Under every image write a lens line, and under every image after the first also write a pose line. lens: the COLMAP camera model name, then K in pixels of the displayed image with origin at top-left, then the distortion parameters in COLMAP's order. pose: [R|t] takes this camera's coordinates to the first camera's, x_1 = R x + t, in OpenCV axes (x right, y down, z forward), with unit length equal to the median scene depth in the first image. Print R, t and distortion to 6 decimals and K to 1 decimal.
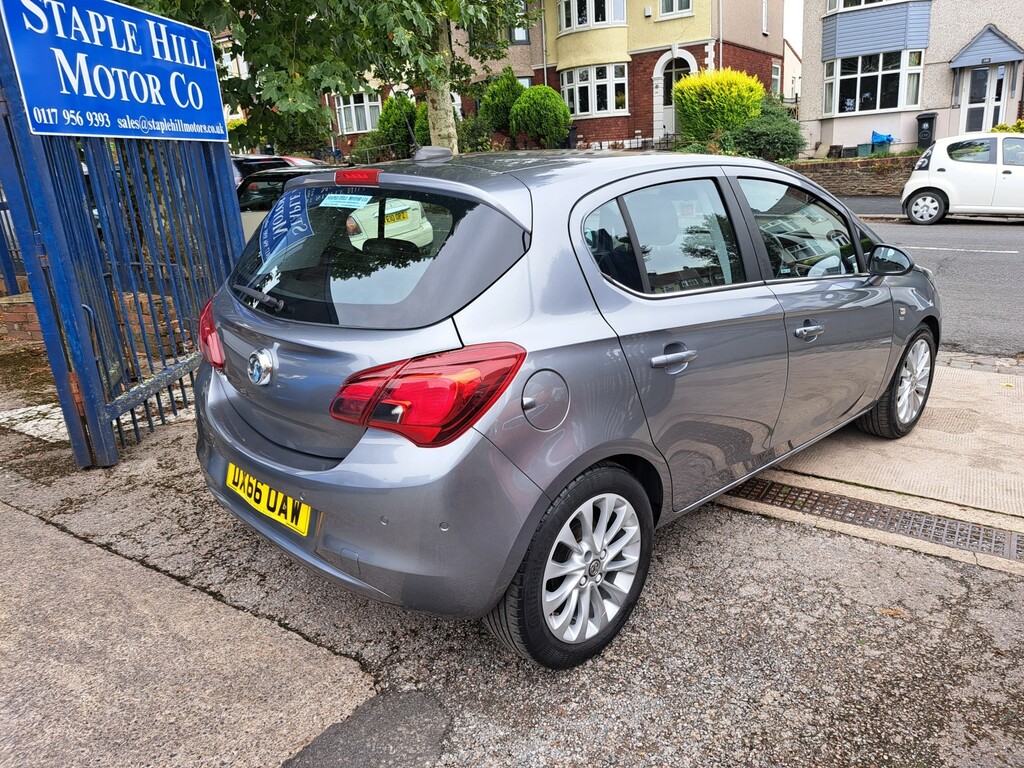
lens RADIAL K [[732.2, 0, 512.0], [0, 732.2, 384.0], [0, 0, 1]] dist [0.025765, -0.009919]
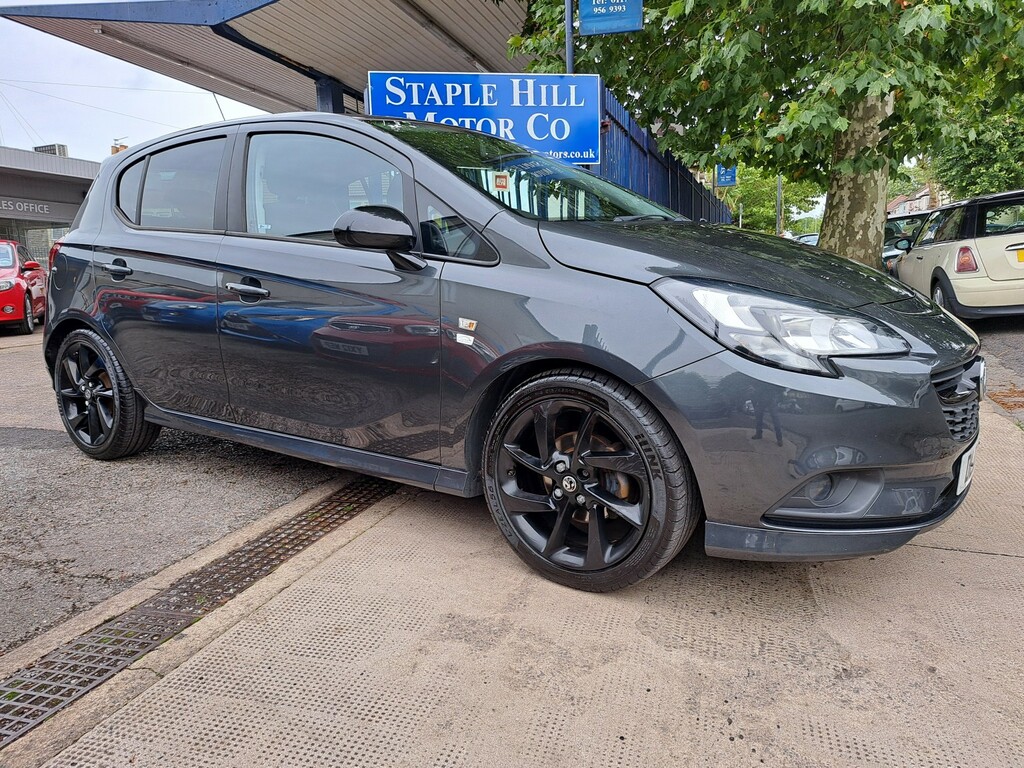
lens RADIAL K [[736.5, 0, 512.0], [0, 736.5, 384.0], [0, 0, 1]] dist [0.035561, -0.021975]
pose [[0.286618, 0.191549, -0.938701, 0.986973], [-0.266810, 0.957005, 0.113818, -0.114021], [0.920143, 0.217833, 0.325402, 0.729452]]
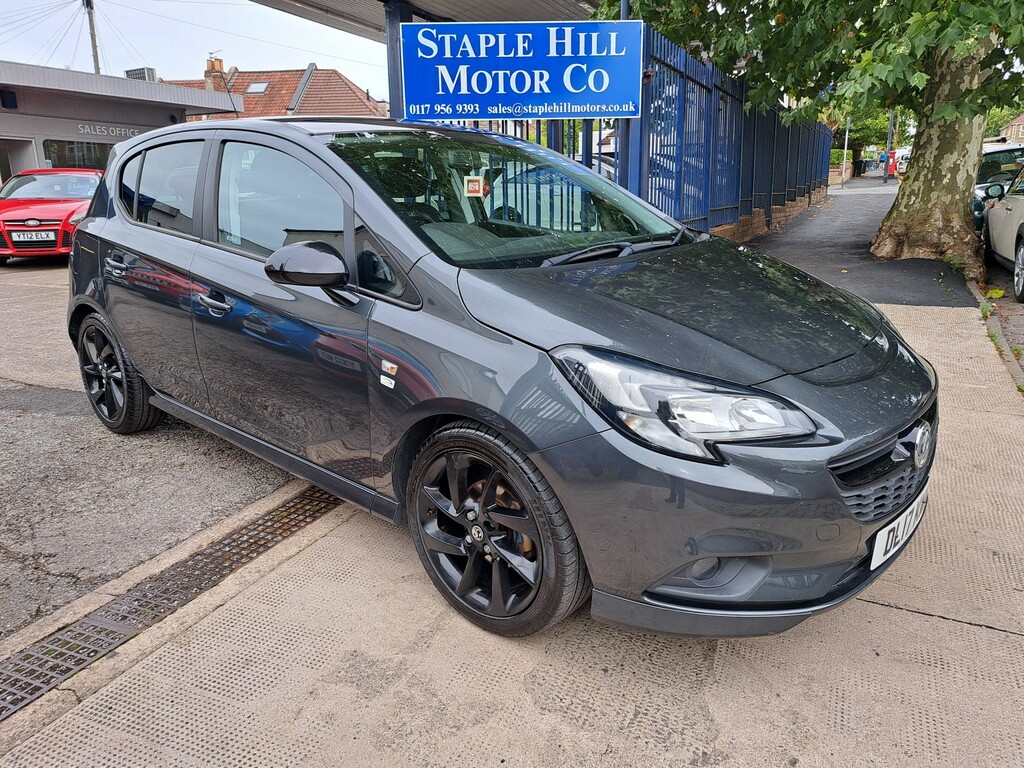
lens RADIAL K [[737.4, 0, 512.5], [0, 737.4, 377.8], [0, 0, 1]] dist [0.019167, 0.002016]
pose [[0.168741, 0.299345, -0.939105, 0.994427], [-0.278003, 0.928540, 0.246025, -0.238410], [0.945643, 0.219560, 0.239901, 0.821859]]
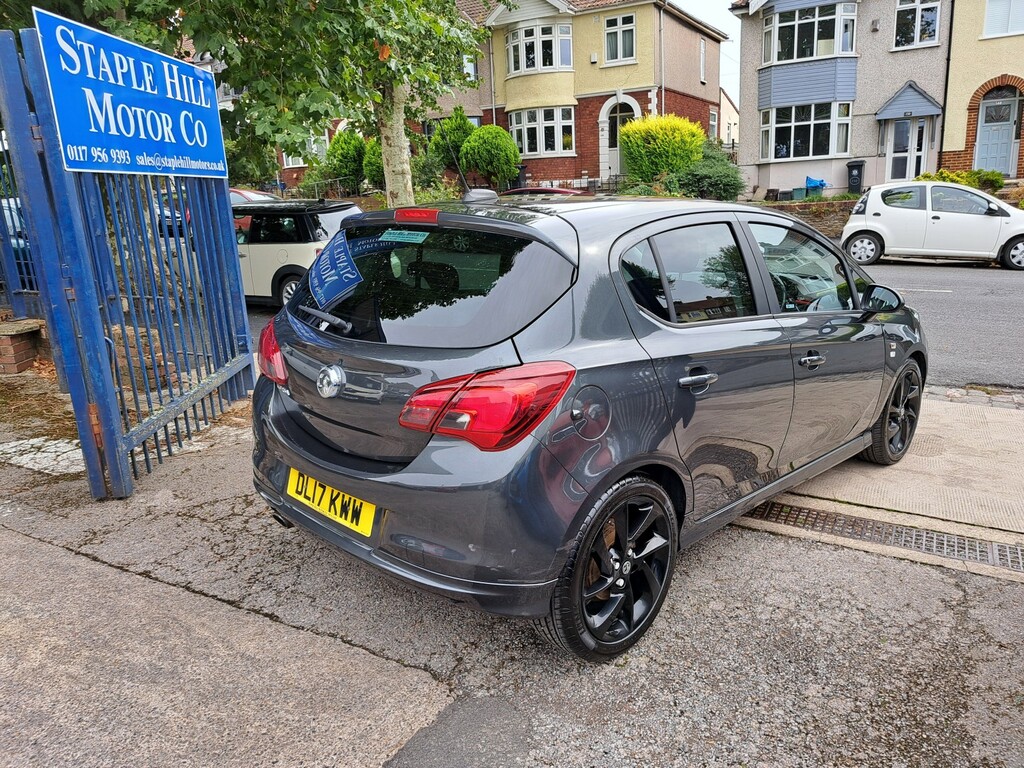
lens RADIAL K [[736.5, 0, 512.0], [0, 736.5, 384.0], [0, 0, 1]] dist [0.035561, -0.021975]
pose [[0.996829, -0.002437, 0.079539, -0.099339], [0.006214, 0.998863, -0.047269, 0.008314], [-0.079333, 0.047614, 0.995710, -0.051269]]
